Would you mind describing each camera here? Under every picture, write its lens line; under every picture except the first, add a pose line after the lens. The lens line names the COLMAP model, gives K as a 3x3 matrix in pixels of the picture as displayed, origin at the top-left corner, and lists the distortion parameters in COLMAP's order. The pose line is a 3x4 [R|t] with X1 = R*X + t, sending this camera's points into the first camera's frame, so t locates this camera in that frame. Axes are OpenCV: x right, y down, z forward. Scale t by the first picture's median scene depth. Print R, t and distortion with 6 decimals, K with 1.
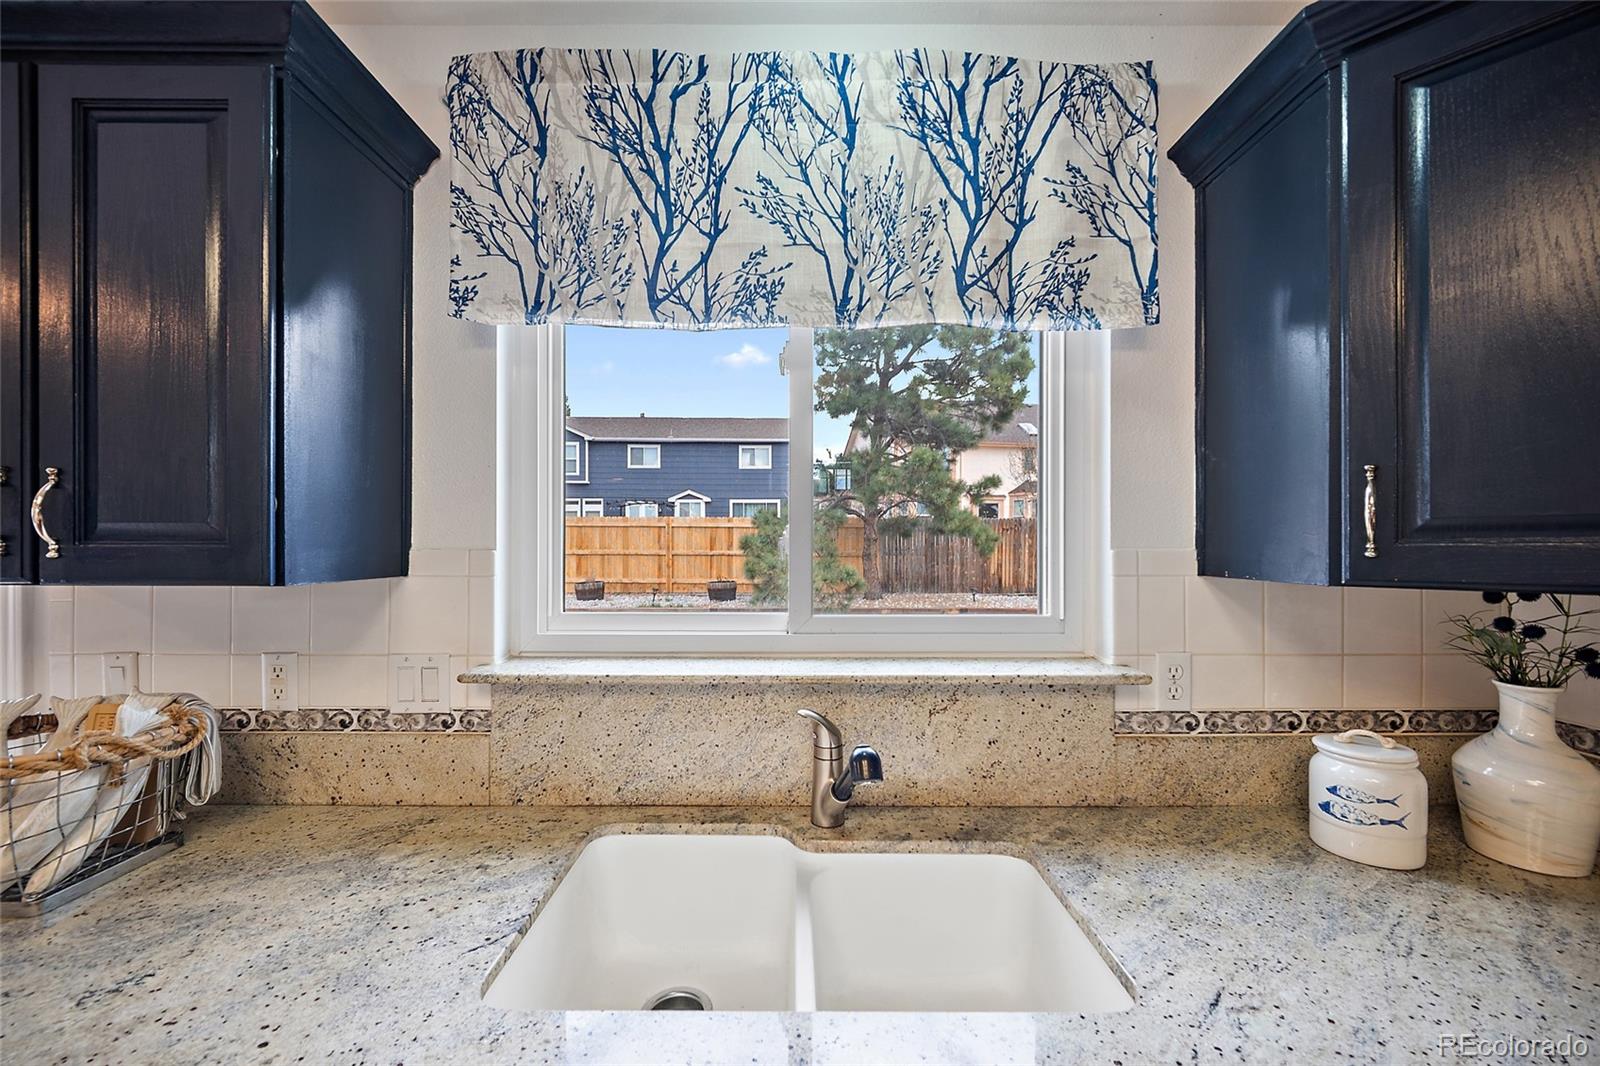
lens RADIAL K [[631.7, 0, 792.0], [0, 631.7, 543.6], [0, 0, 1]] dist [-0.005802, 0.000037]
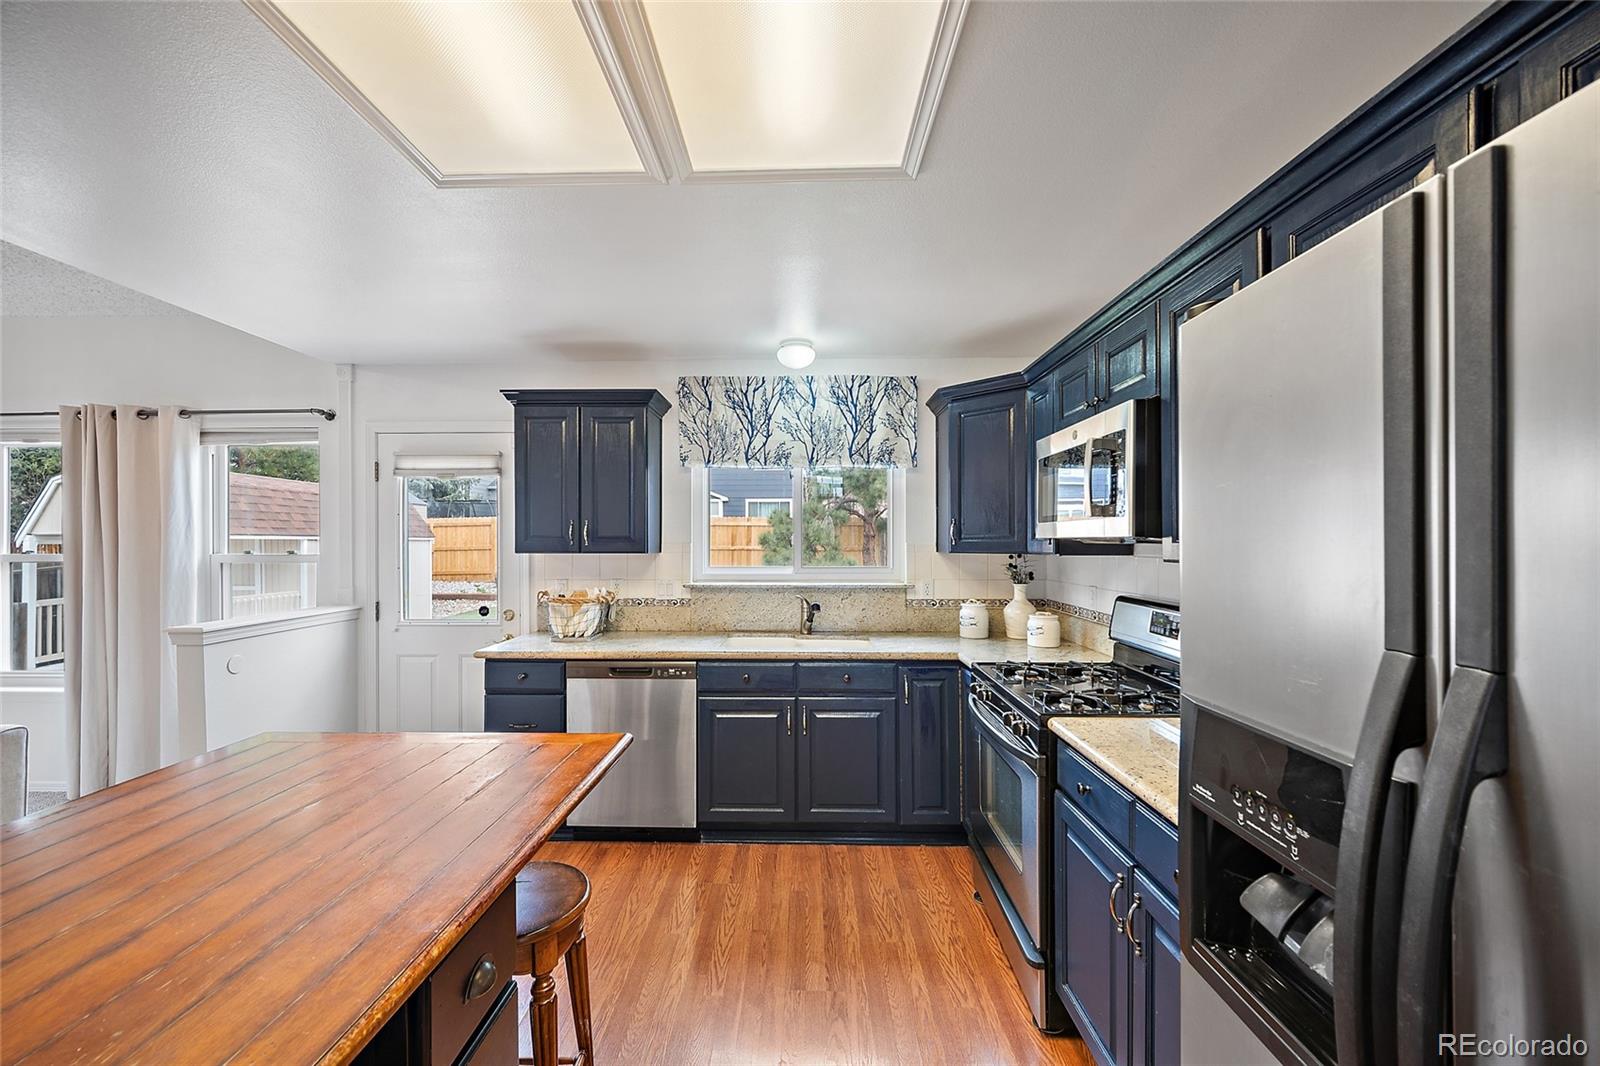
lens RADIAL K [[631.7, 0, 788.6], [0, 631.7, 538.6], [0, 0, 1]] dist [-0.005802, 0.000037]
pose [[0.999666, -0.002466, -0.025733, 0.050773], [0.002421, 0.999996, -0.001759, -0.005933], [0.025738, 0.001696, 0.999667, -1.973763]]
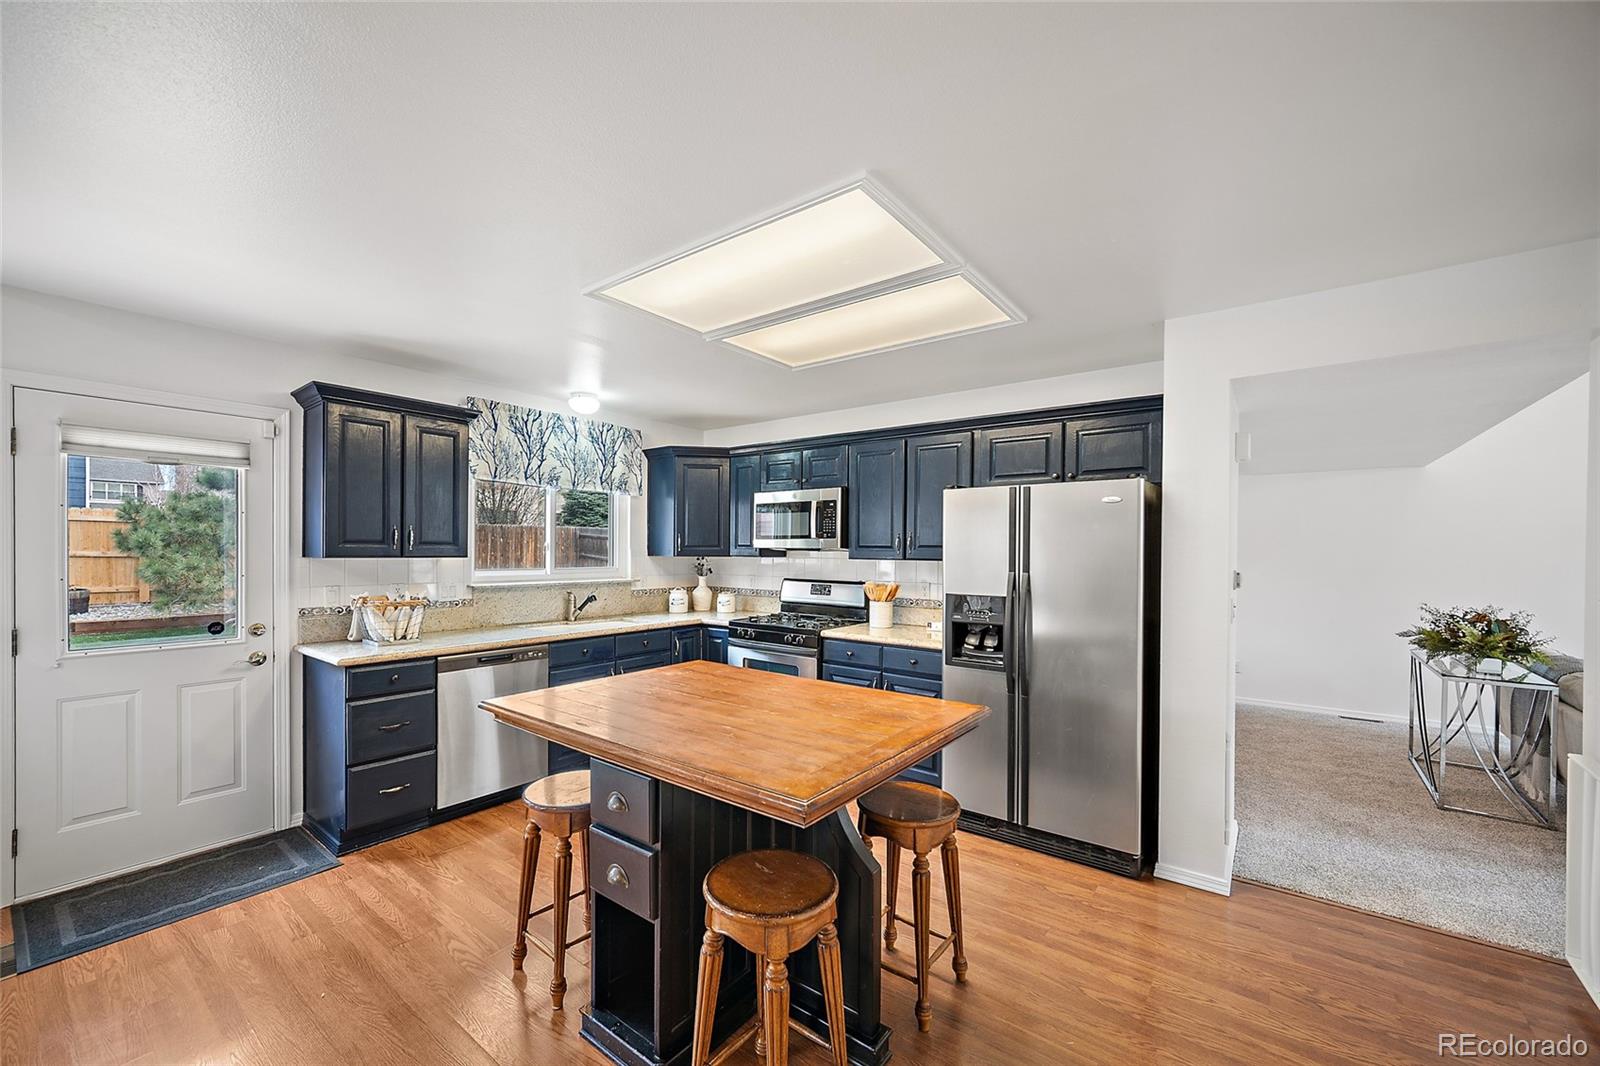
lens RADIAL K [[631.7, 0, 799.5], [0, 631.7, 553.8], [0, 0, 1]] dist [-0.005802, 0.000037]
pose [[0.599615, -0.001755, 0.800287, -2.123645], [-0.008582, 0.999926, 0.008622, -0.005676], [-0.800243, -0.012038, 0.599555, -2.333510]]
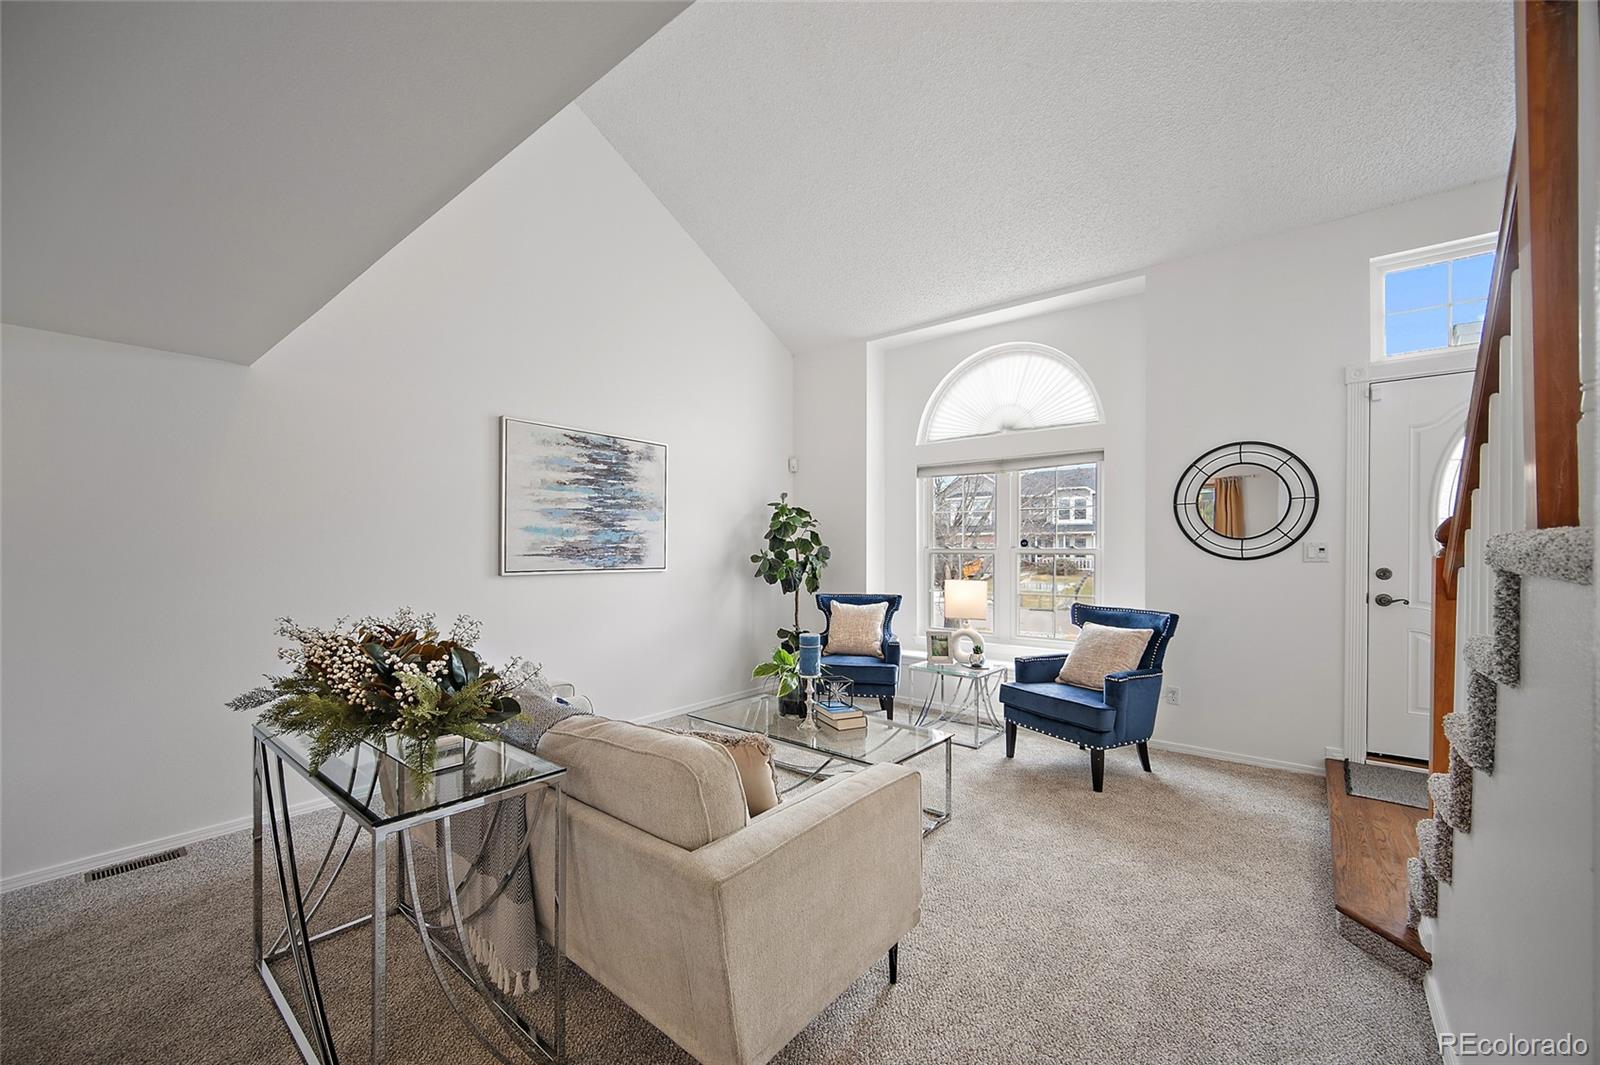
lens RADIAL K [[631.7, 0, 792.4], [0, 631.7, 538.6], [0, 0, 1]] dist [-0.005802, 0.000037]
pose [[-0.774617, 0.003849, 0.632420, 0.949969], [-0.004097, 0.999930, -0.011104, 0.090361], [-0.632418, -0.011193, -0.774546, -2.621442]]
